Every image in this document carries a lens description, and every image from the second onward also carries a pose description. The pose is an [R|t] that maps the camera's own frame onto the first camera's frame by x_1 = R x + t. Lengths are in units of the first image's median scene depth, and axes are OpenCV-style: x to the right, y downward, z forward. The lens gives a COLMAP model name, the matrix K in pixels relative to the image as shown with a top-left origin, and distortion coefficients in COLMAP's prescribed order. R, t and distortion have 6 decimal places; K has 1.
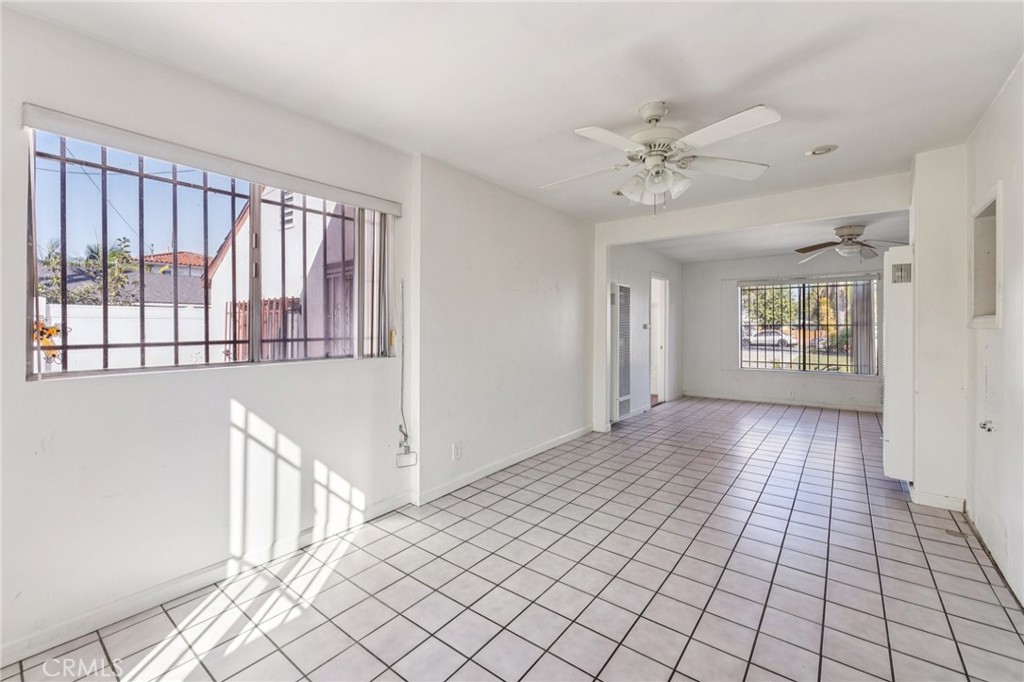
lens RADIAL K [[430.9, 0, 500.9], [0, 430.9, 324.6], [0, 0, 1]] dist [0.006474, 0.000074]
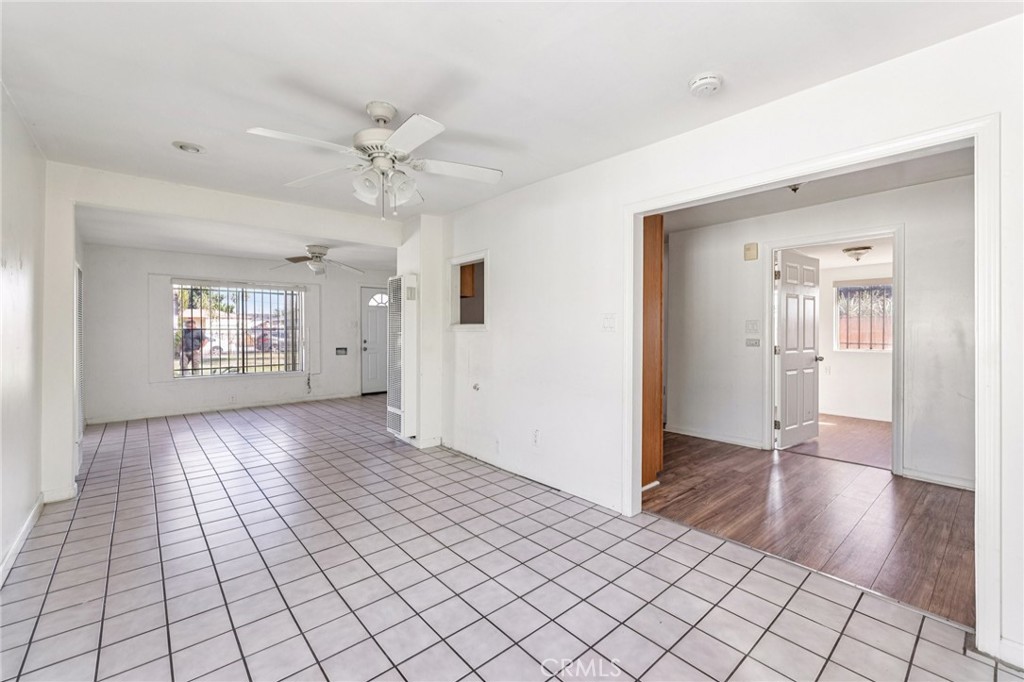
lens RADIAL K [[430.9, 0, 519.7], [0, 430.9, 333.8], [0, 0, 1]] dist [0.006474, 0.000074]
pose [[0.176644, -0.006806, 0.984251, -0.498664], [-0.005933, 0.999951, 0.007979, 0.001767], [-0.984257, -0.007249, 0.176595, 0.453809]]
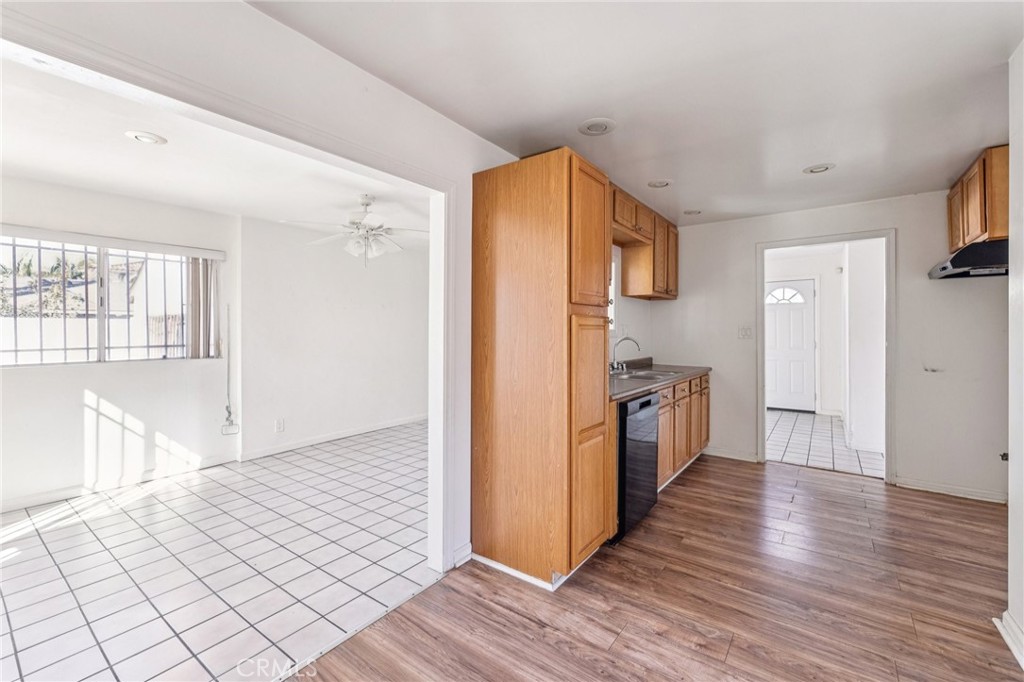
lens RADIAL K [[430.9, 0, 519.3], [0, 430.9, 331.2], [0, 0, 1]] dist [0.006474, 0.000074]
pose [[0.999402, -0.002455, 0.034480, 0.685305], [0.002190, 0.999968, 0.007706, -0.024554], [-0.034498, -0.007626, 0.999376, -0.465080]]
